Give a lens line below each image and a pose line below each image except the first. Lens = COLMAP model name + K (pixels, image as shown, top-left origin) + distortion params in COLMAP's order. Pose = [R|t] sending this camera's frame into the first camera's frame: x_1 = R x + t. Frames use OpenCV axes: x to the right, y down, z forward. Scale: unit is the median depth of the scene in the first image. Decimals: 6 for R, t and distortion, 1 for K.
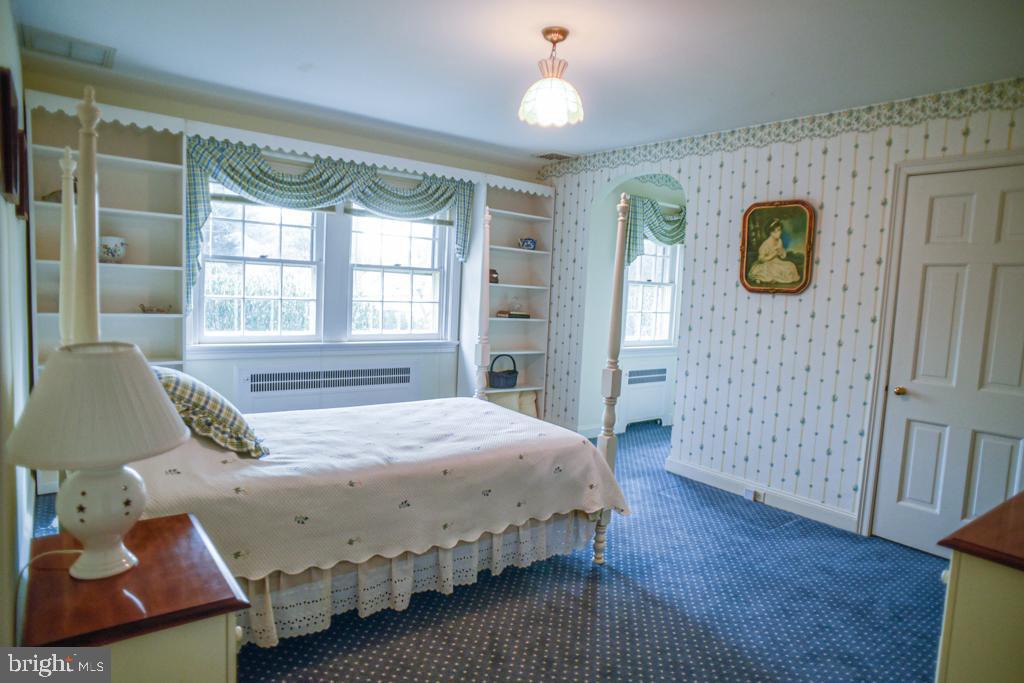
lens RADIAL K [[582.4, 0, 512.0], [0, 582.4, 341.5], [0, 0, 1]] dist [-0.105097, 0.073272]
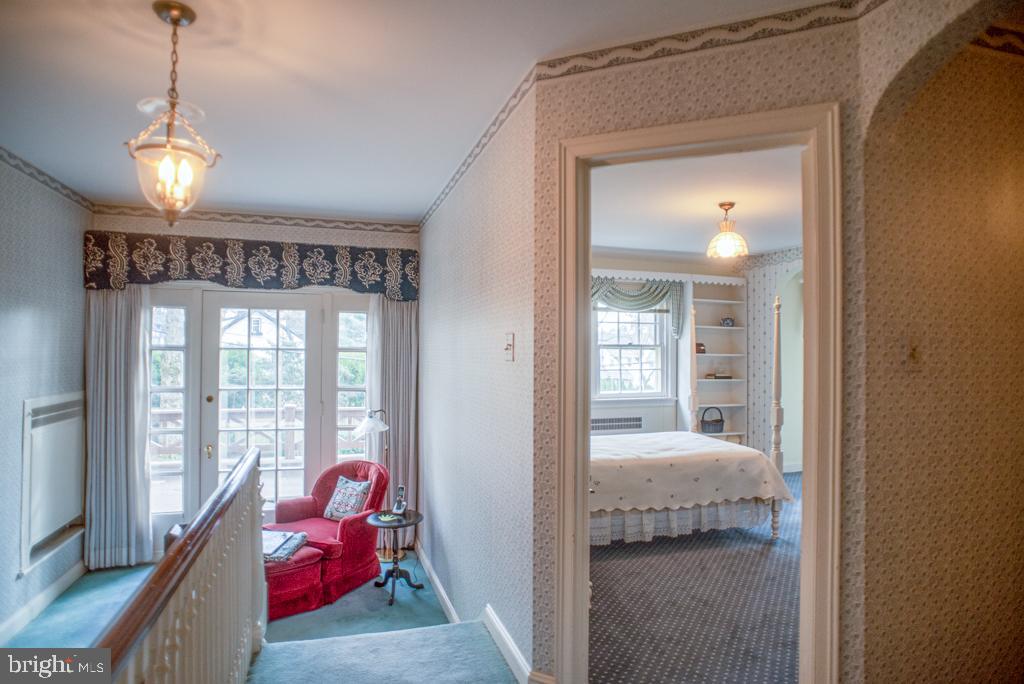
lens RADIAL K [[582.4, 0, 512.0], [0, 582.4, 342.0], [0, 0, 1]] dist [-0.105097, 0.073272]
pose [[0.932758, -0.050461, -0.356953, 0.037795], [0.009025, 0.993113, -0.116811, 0.026221], [0.360389, 0.105736, 0.926790, -0.414927]]
